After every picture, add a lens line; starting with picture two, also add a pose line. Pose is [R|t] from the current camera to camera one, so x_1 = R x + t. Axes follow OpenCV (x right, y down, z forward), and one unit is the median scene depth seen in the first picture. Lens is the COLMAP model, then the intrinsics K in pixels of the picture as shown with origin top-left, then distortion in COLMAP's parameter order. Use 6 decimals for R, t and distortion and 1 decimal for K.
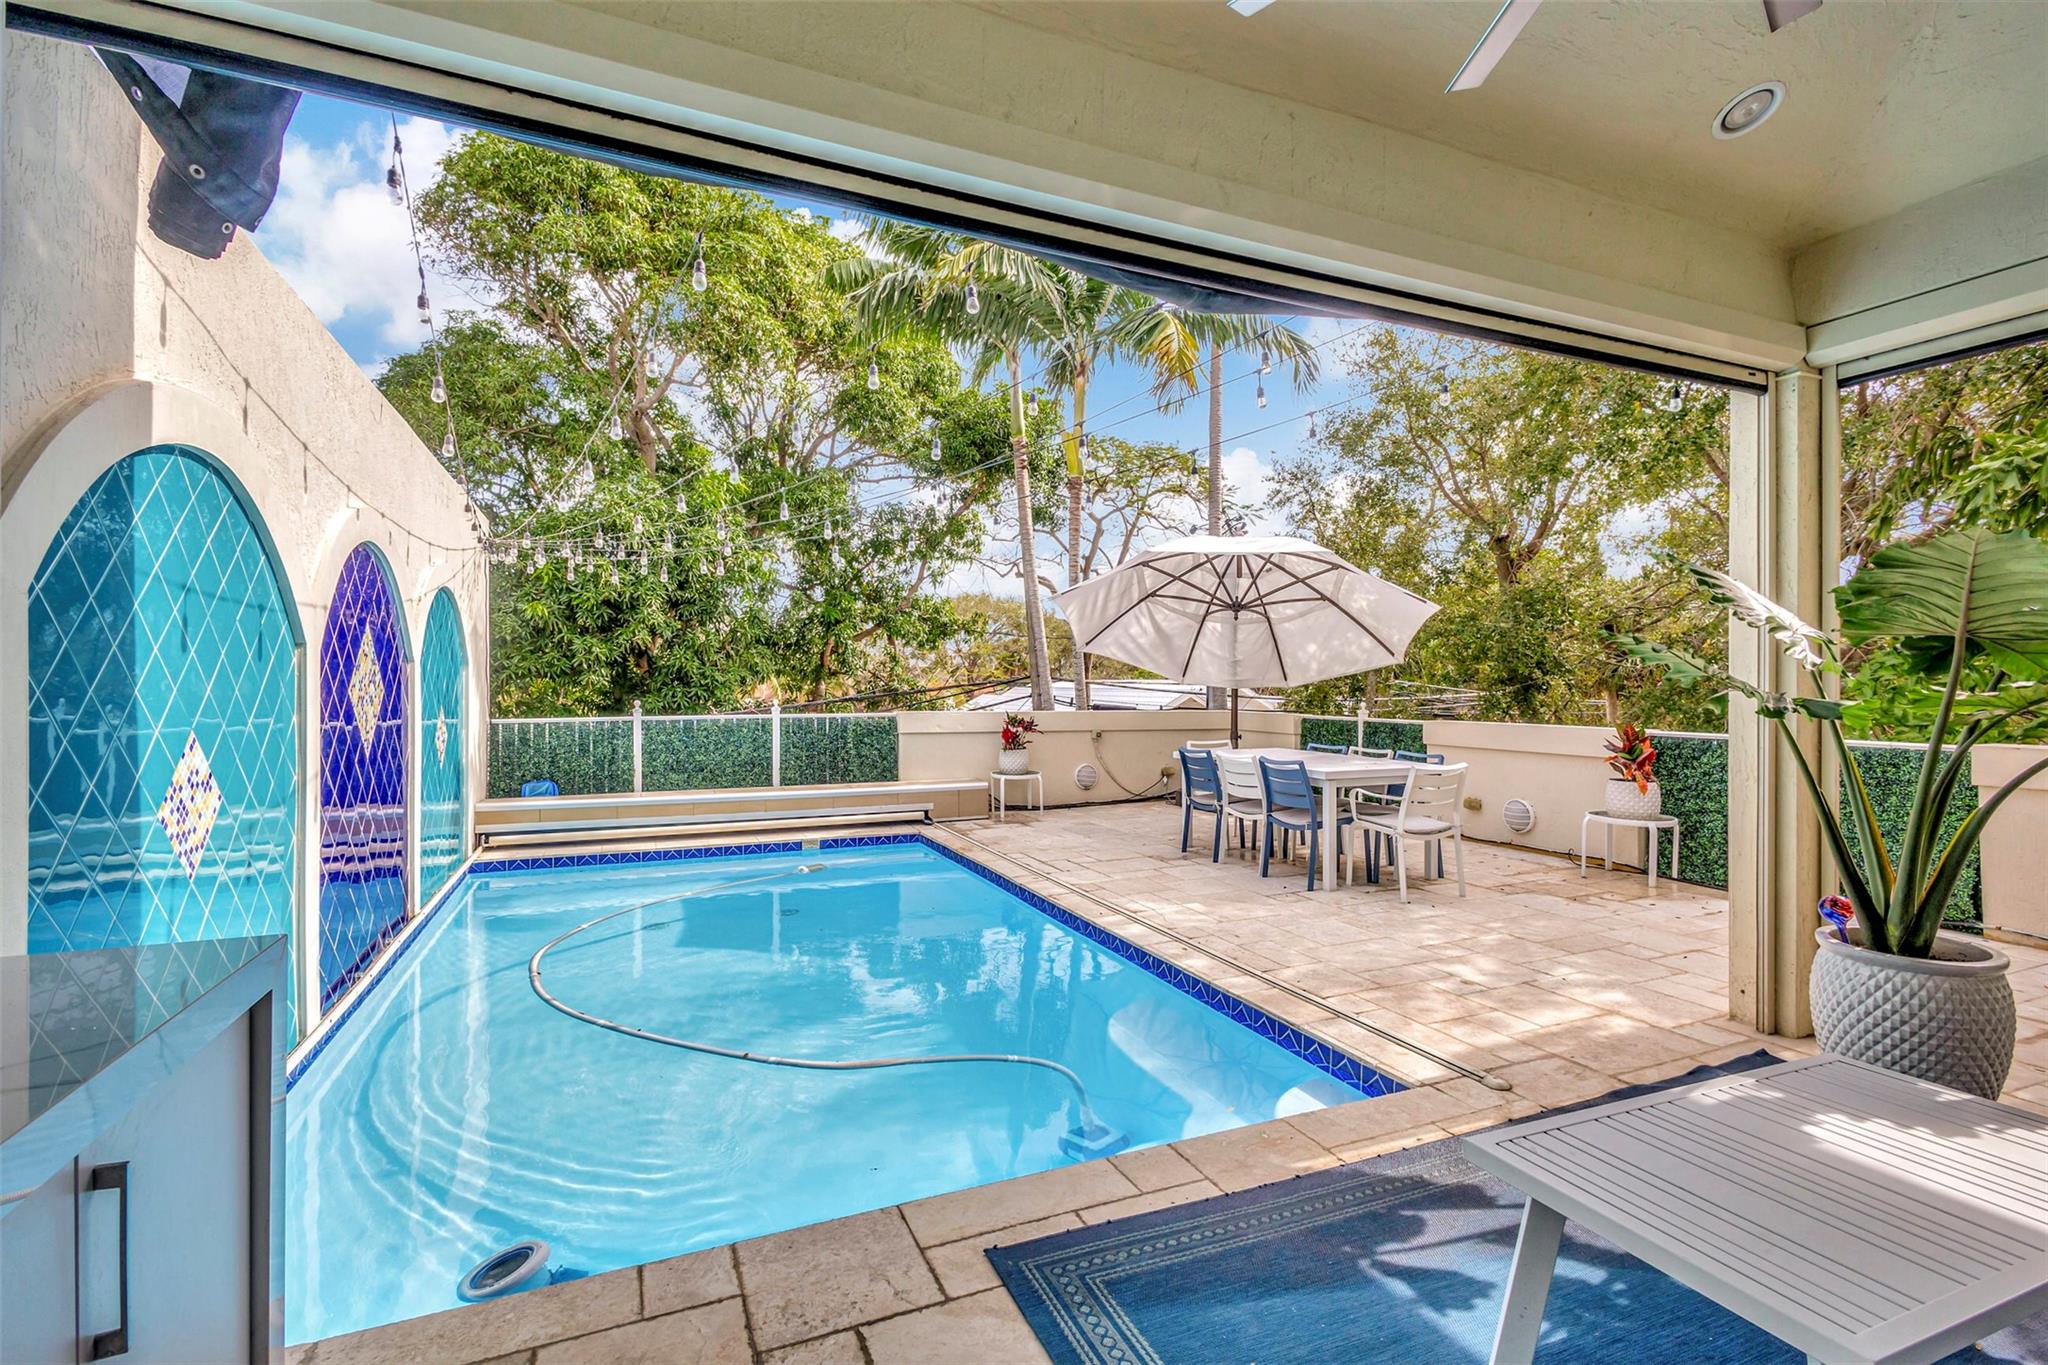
lens RADIAL K [[946.6, 0, 1026.0], [0, 946.6, 681.6], [0, 0, 1]] dist [-0.003041, -0.000573]
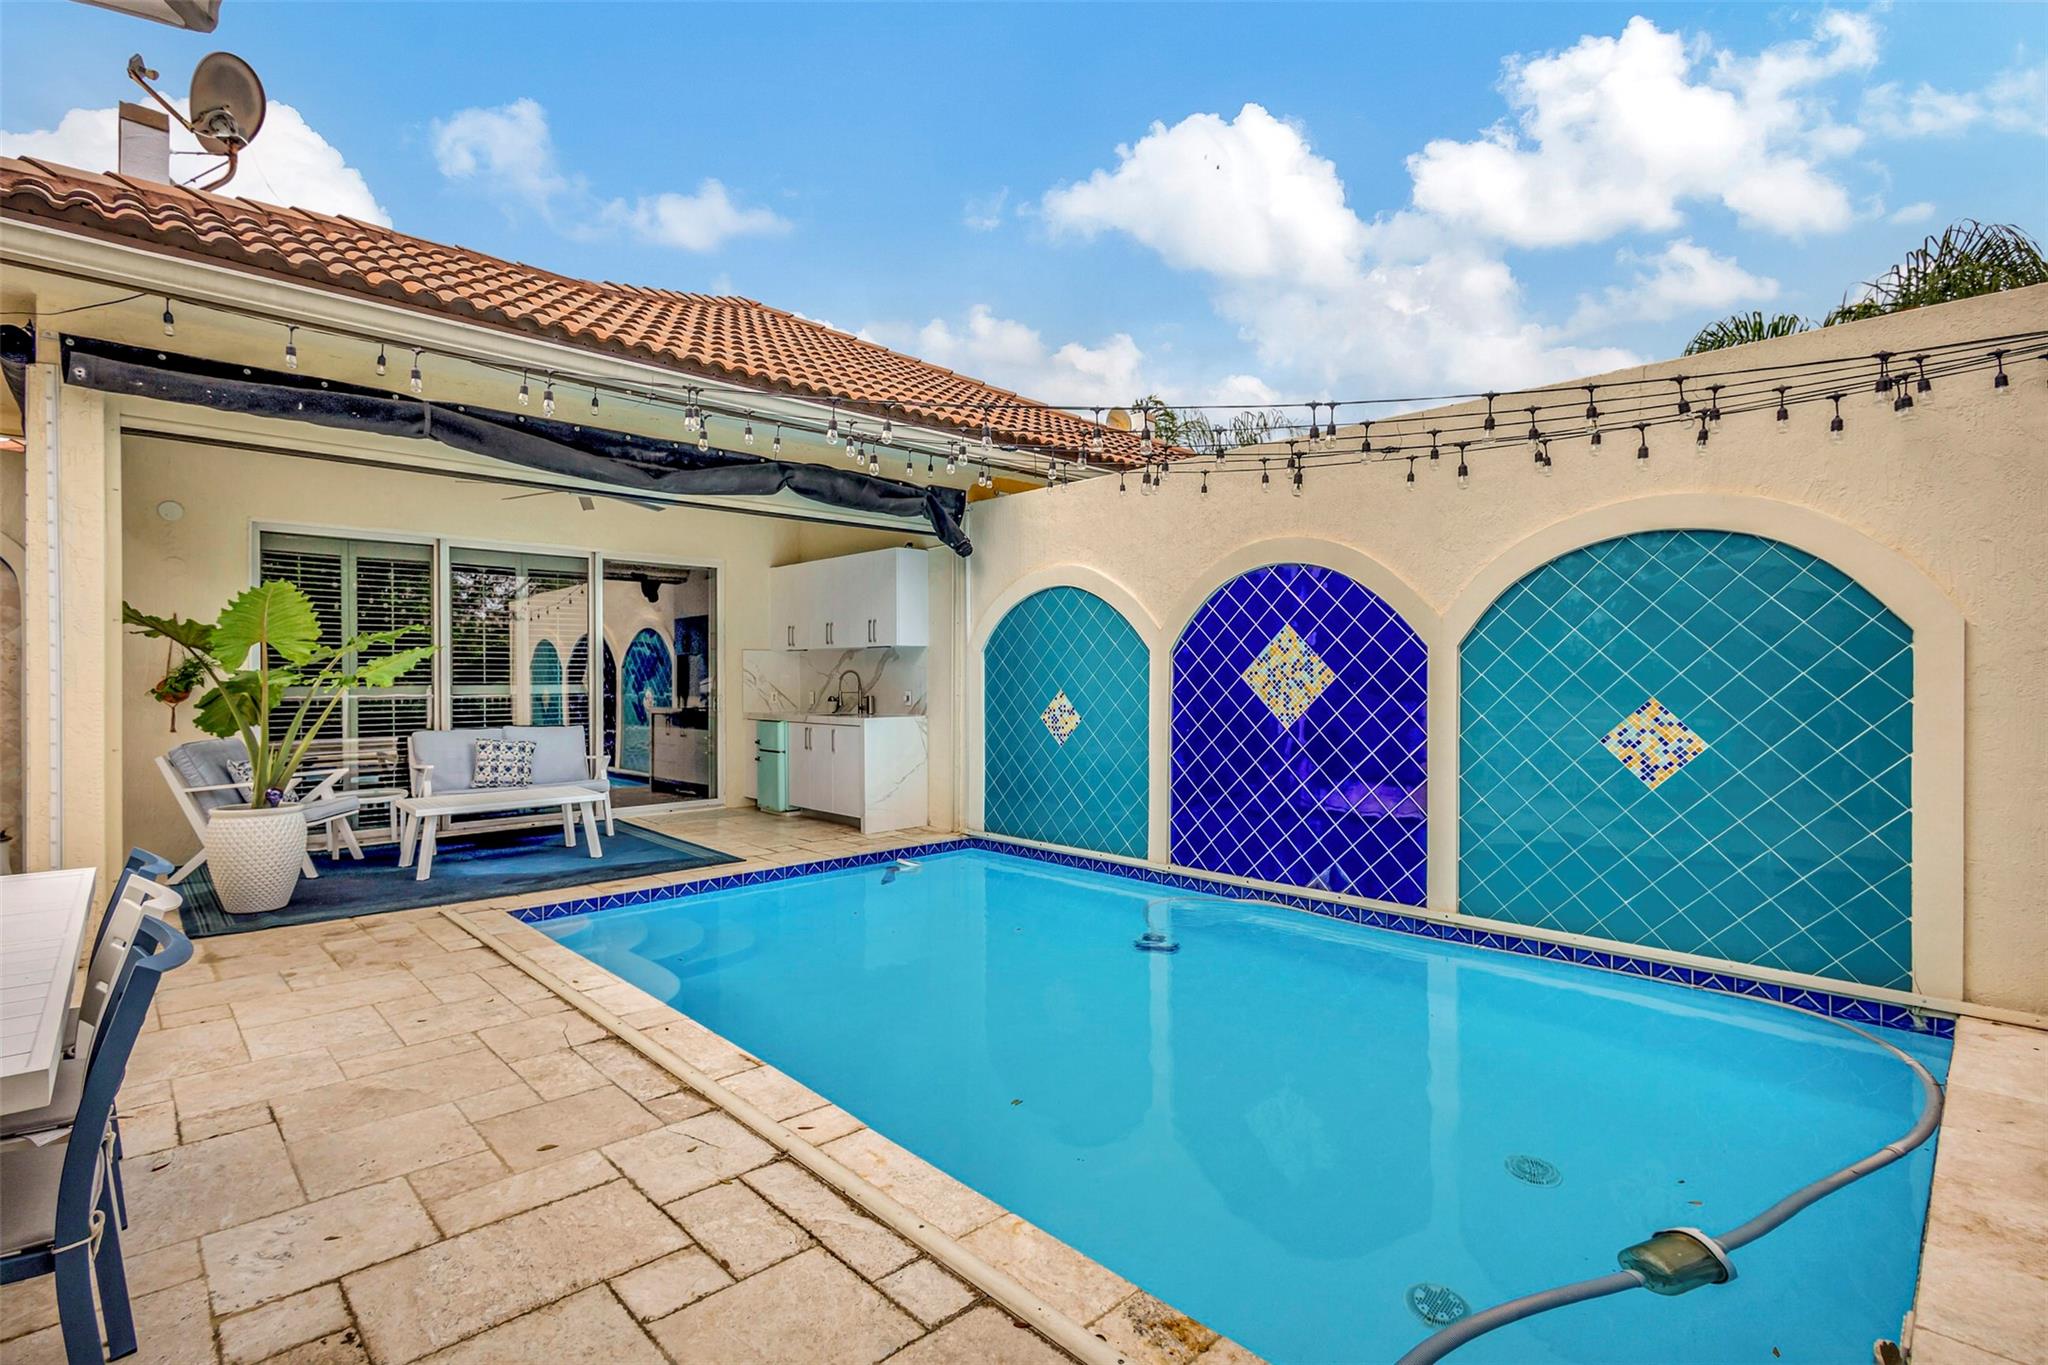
lens RADIAL K [[946.6, 0, 1034.7], [0, 946.6, 687.9], [0, 0, 1]] dist [-0.003041, -0.000573]
pose [[-0.930048, 0.004525, -0.367411, 0.124848], [0.001327, 0.999959, 0.008957, 0.016427], [0.367436, 0.007843, -0.930016, 2.551004]]
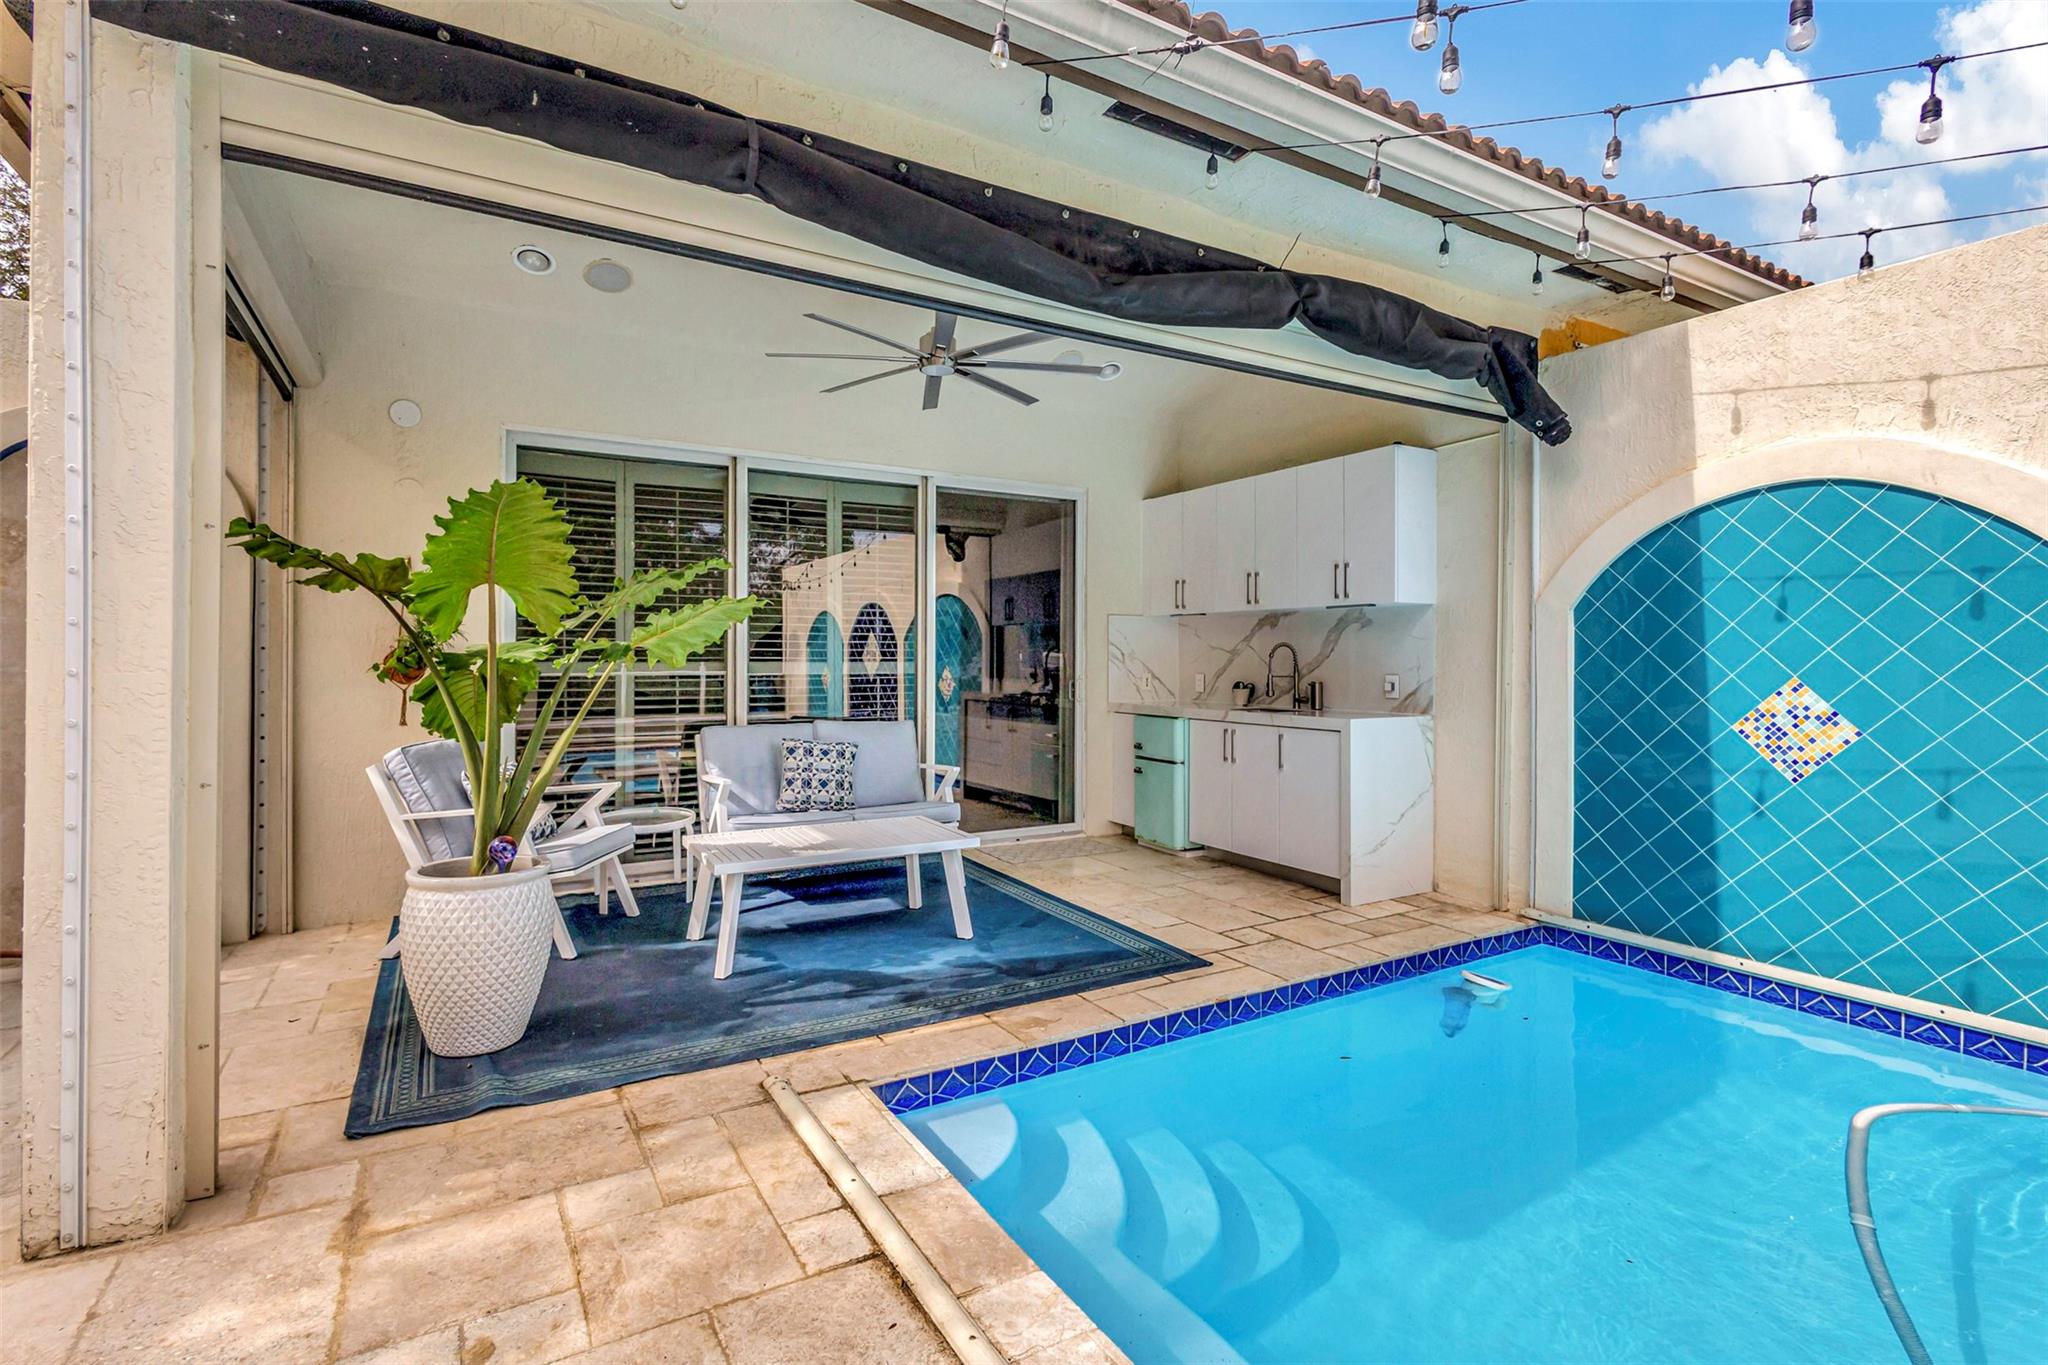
lens RADIAL K [[946.6, 0, 1011.2], [0, 946.6, 663.1], [0, 0, 1]] dist [-0.003041, -0.000573]
pose [[-0.991365, -0.003853, -0.131074, 0.344576], [-0.004415, 0.999982, 0.004001, 0.022327], [0.131056, 0.004545, -0.991365, 1.656769]]
